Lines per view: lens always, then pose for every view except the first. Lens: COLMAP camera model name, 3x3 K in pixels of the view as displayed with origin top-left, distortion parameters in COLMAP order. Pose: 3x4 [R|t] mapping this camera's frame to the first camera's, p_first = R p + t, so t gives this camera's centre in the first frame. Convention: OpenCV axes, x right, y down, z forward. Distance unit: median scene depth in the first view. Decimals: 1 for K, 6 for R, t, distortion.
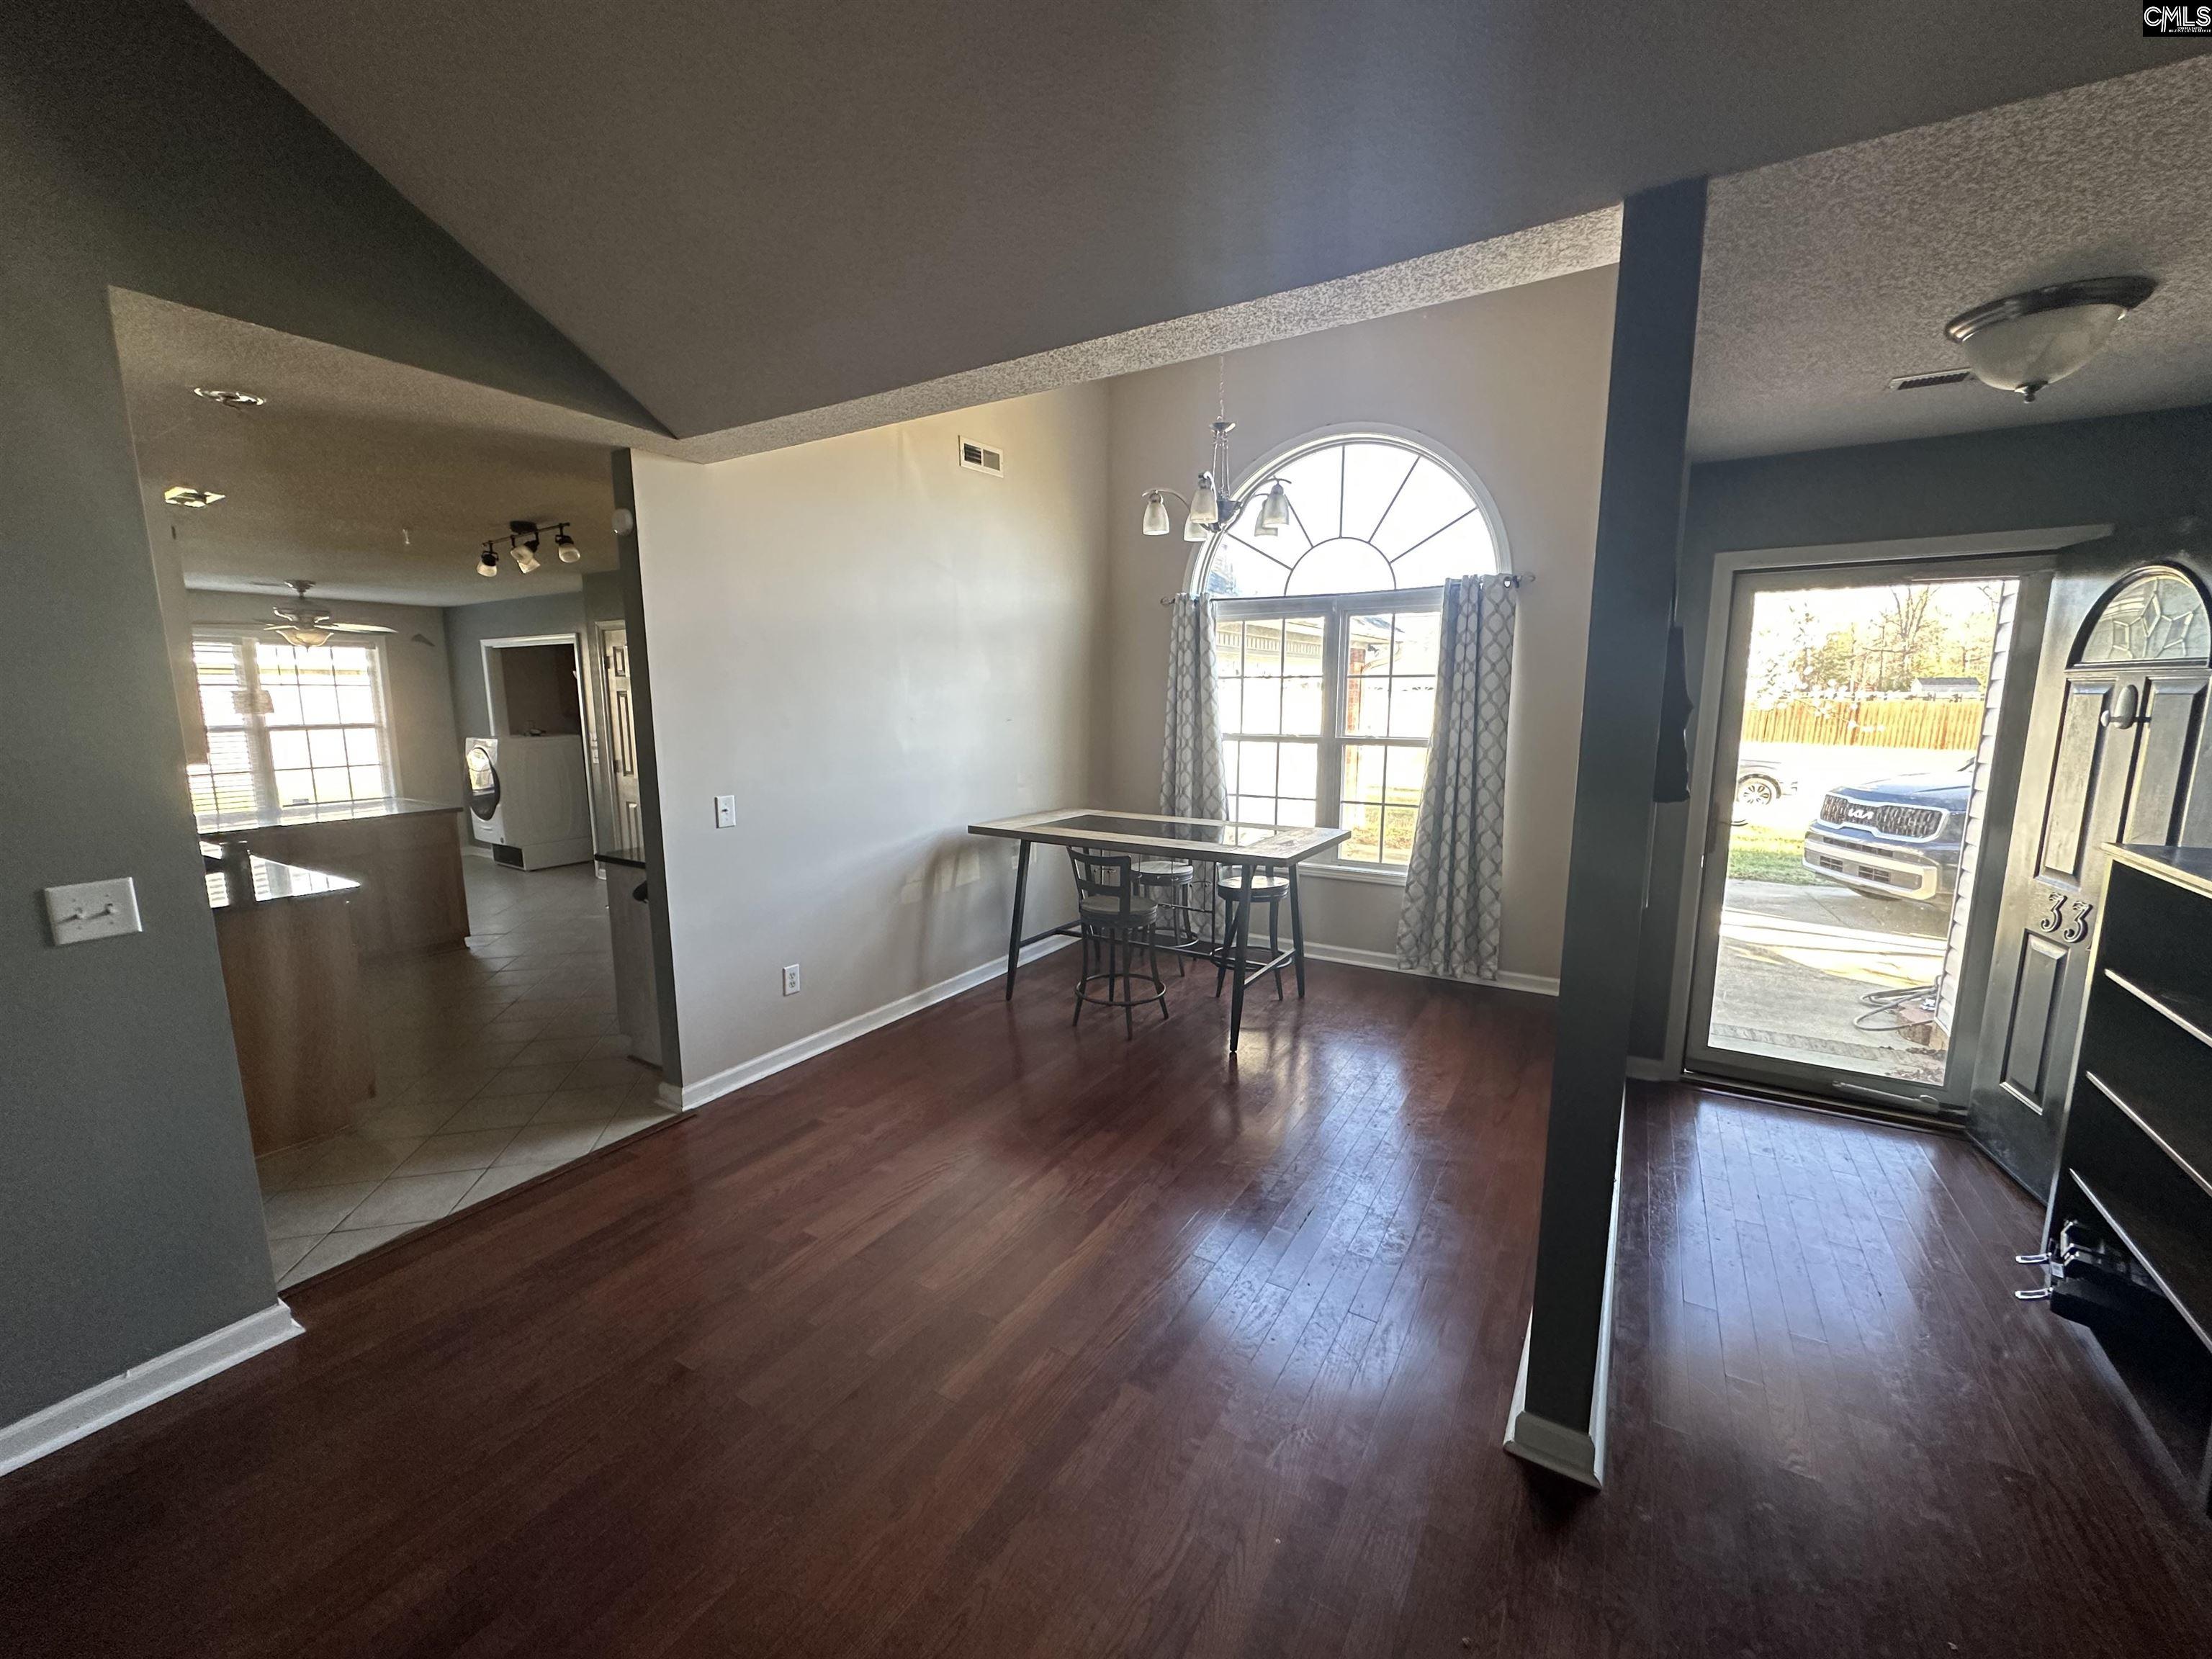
lens RADIAL K [[871.8, 0, 1101.9], [0, 871.8, 824.7], [0, 0, 1]] dist [-0.002100, -0.000216]
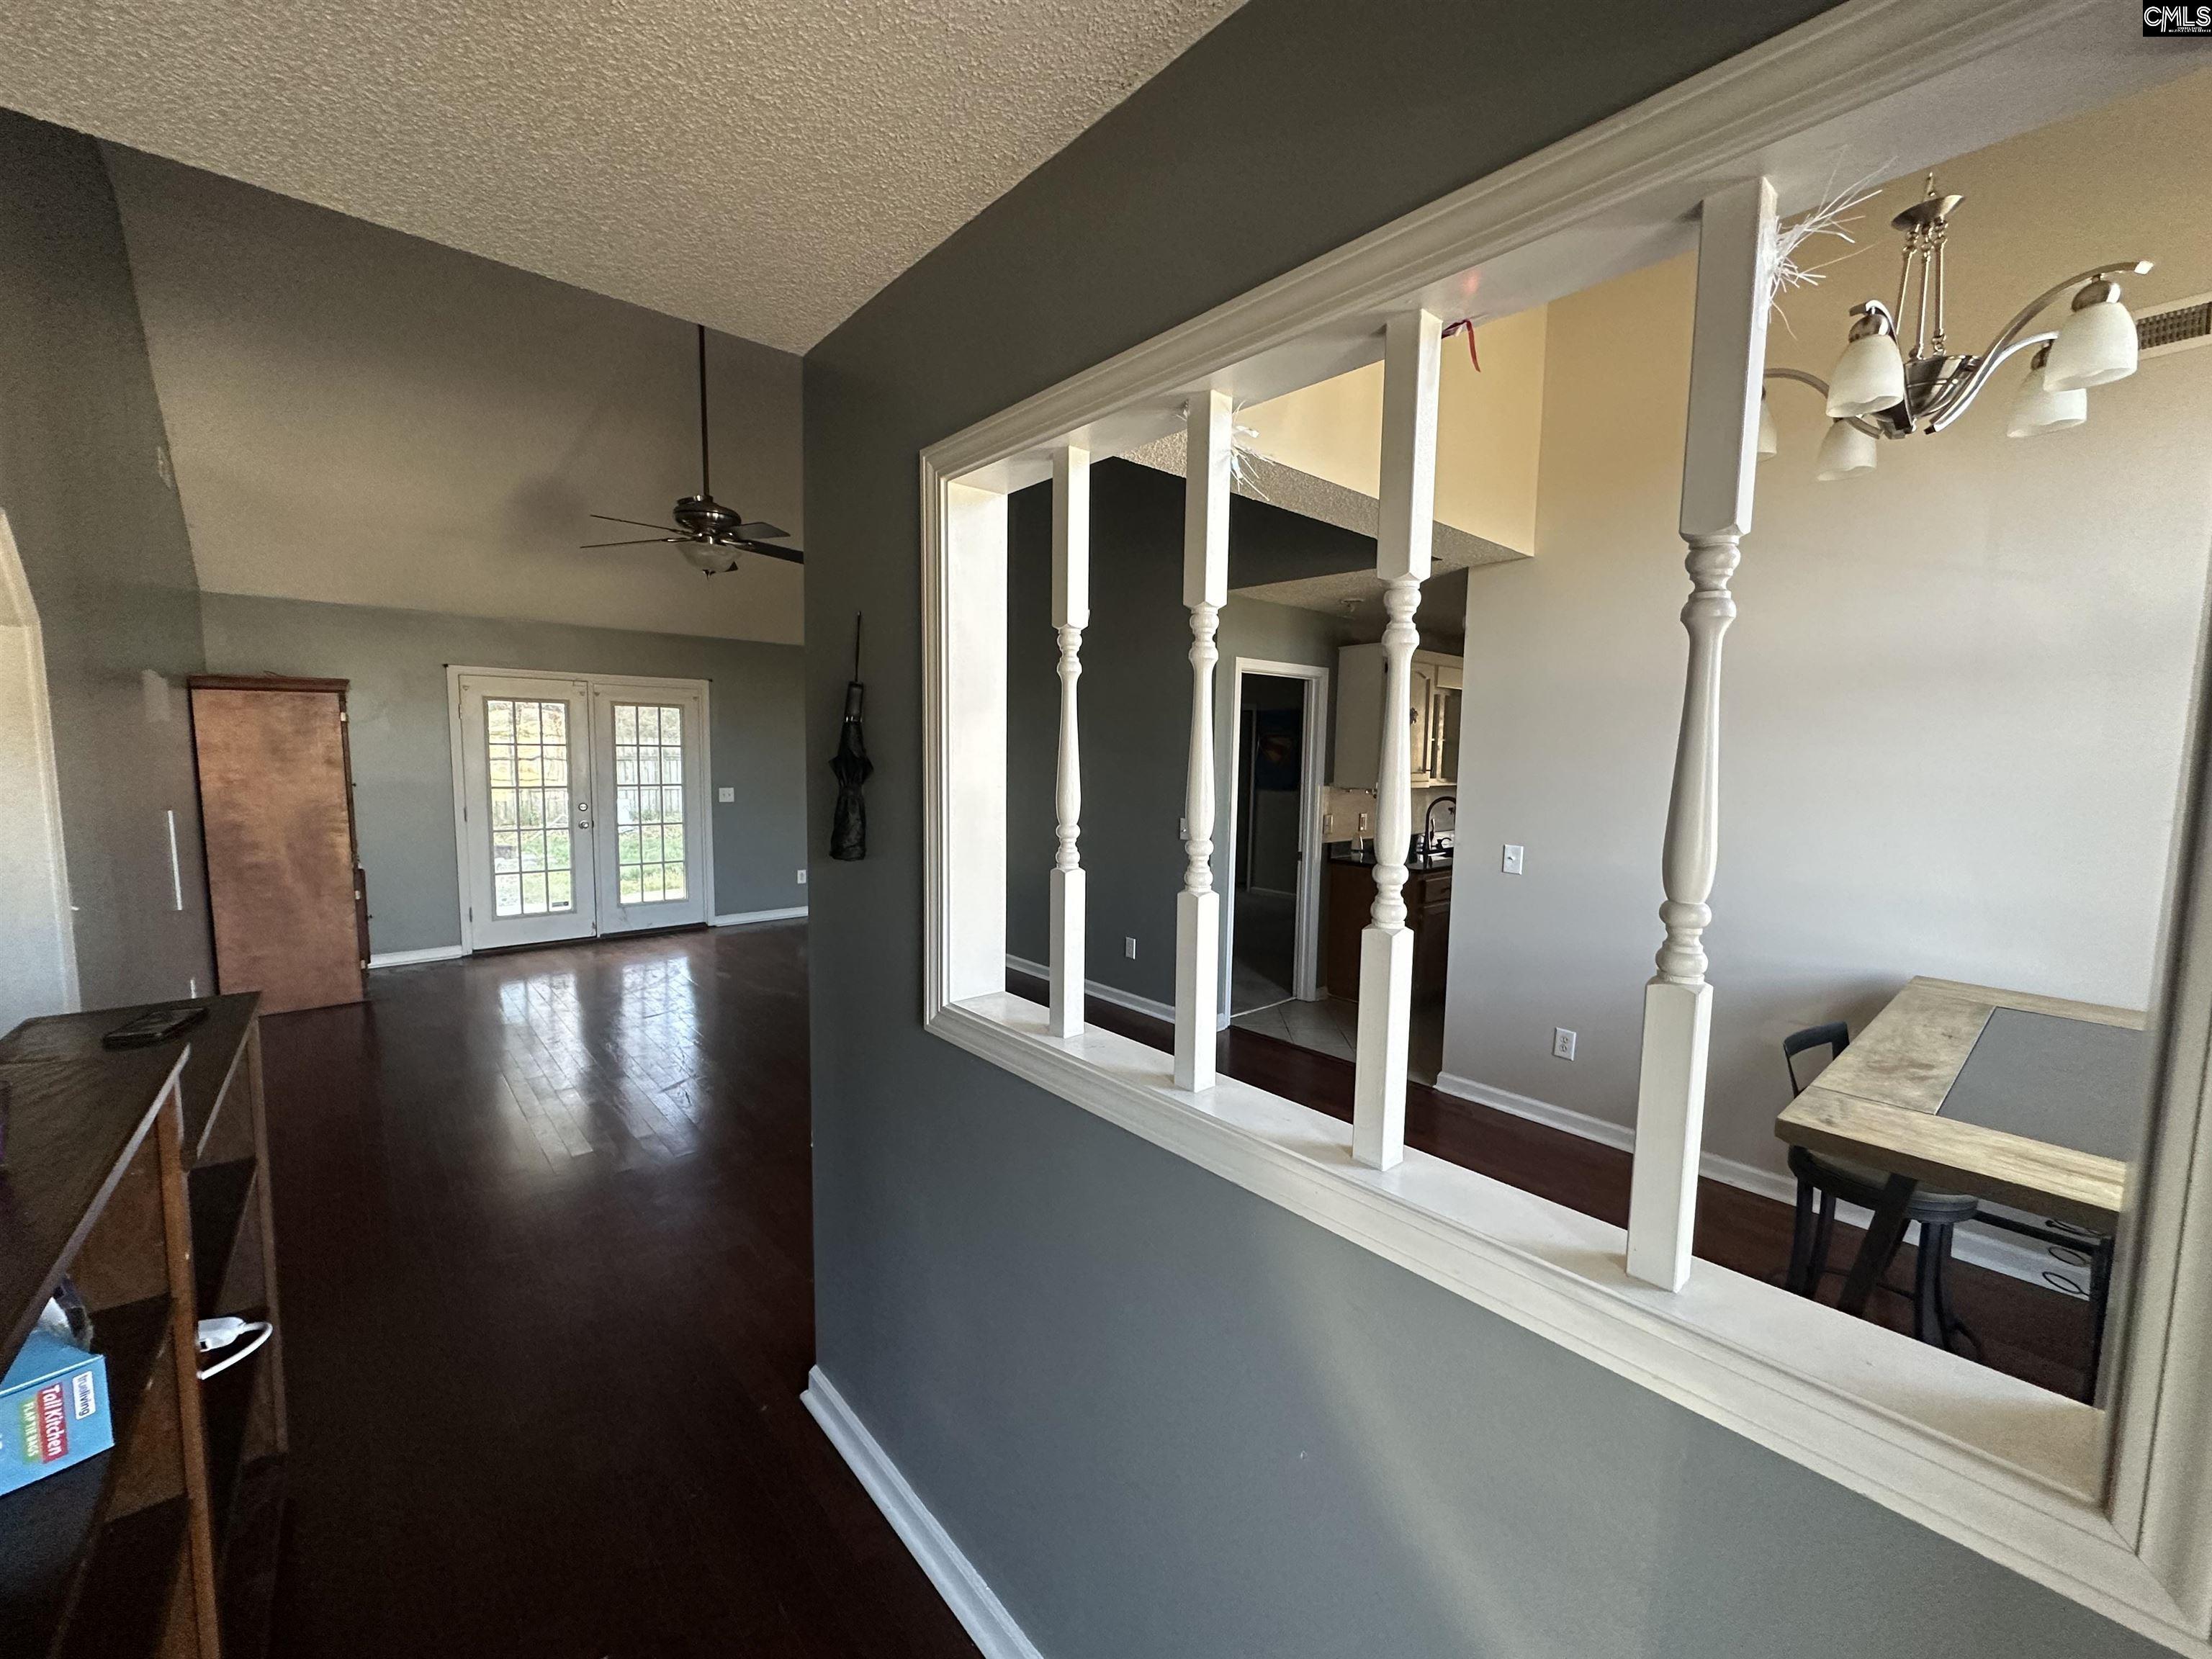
lens RADIAL K [[871.8, 0, 1106.6], [0, 871.8, 827.8], [0, 0, 1]] dist [-0.002100, -0.000216]
pose [[-0.303381, 0.090963, -0.948518, 0.730282], [-0.152005, 0.978066, 0.142415, -0.126112], [0.940667, 0.187385, -0.282900, 0.764837]]
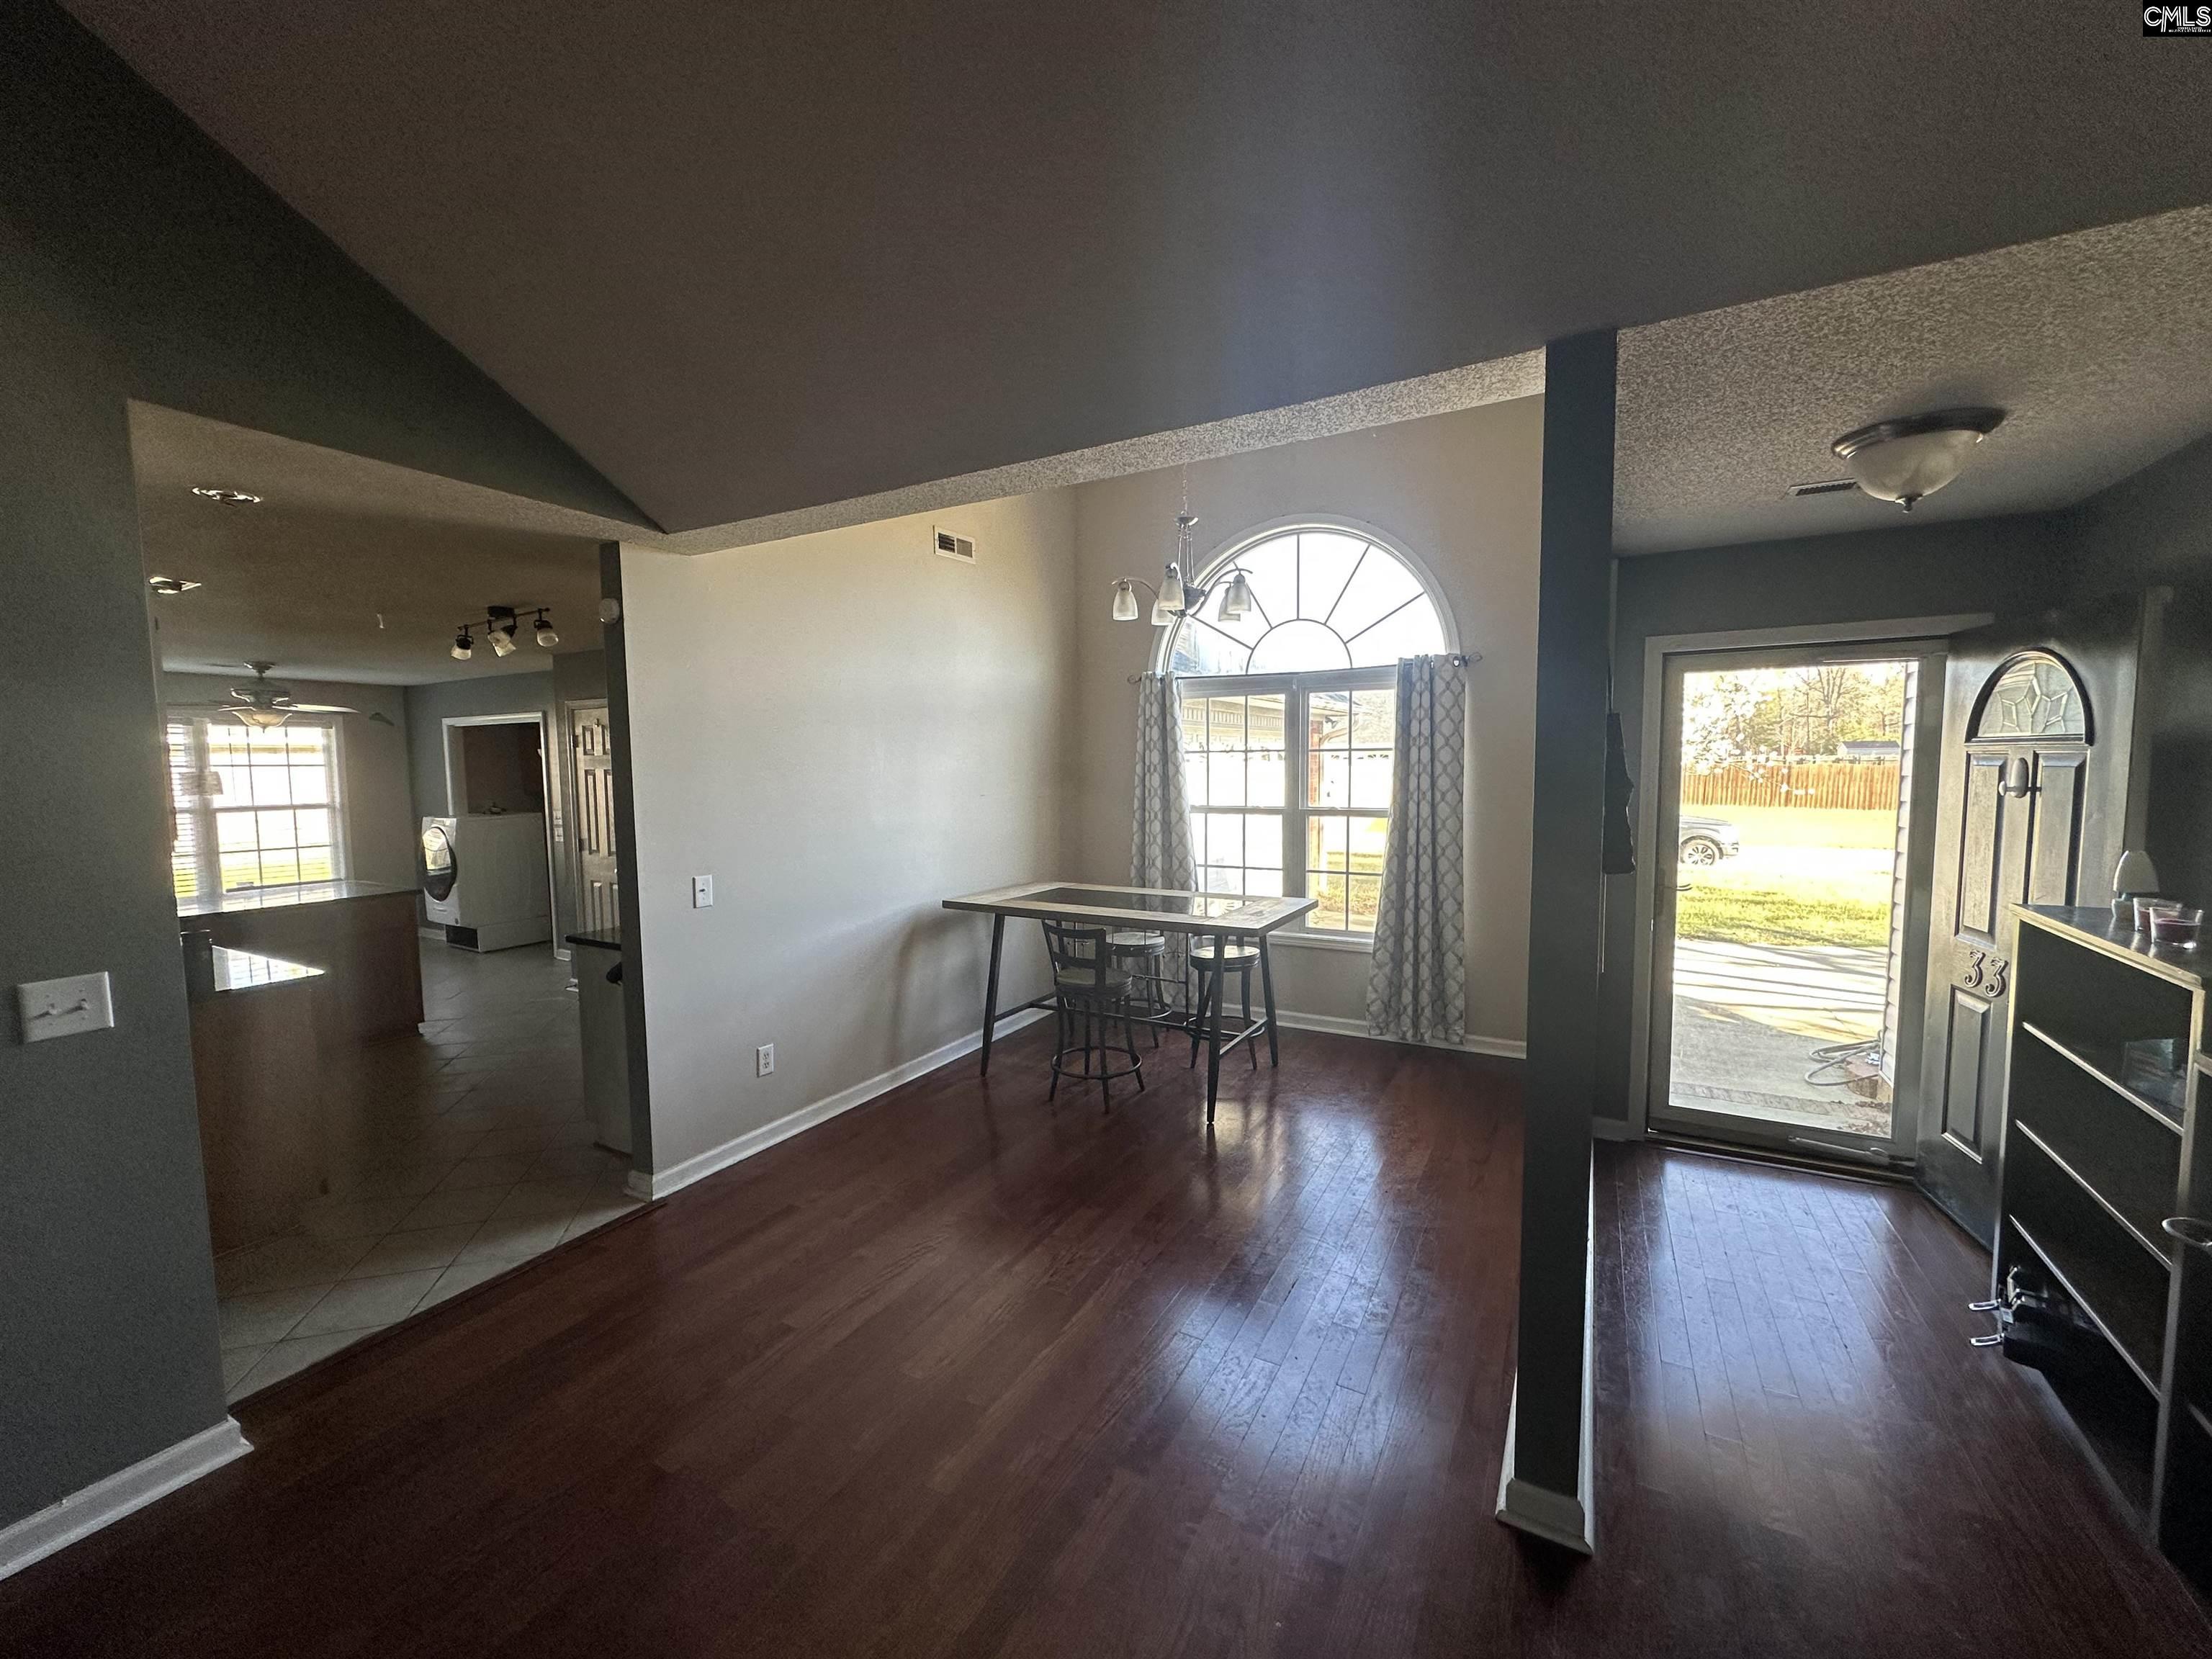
lens RADIAL K [[871.8, 0, 1102.1], [0, 871.8, 825.7], [0, 0, 1]] dist [-0.002100, -0.000216]
pose [[0.999015, -0.011984, 0.042735, -0.013609], [0.015257, 0.996906, -0.077108, -0.005875], [-0.041679, 0.077684, 0.996106, -0.023295]]
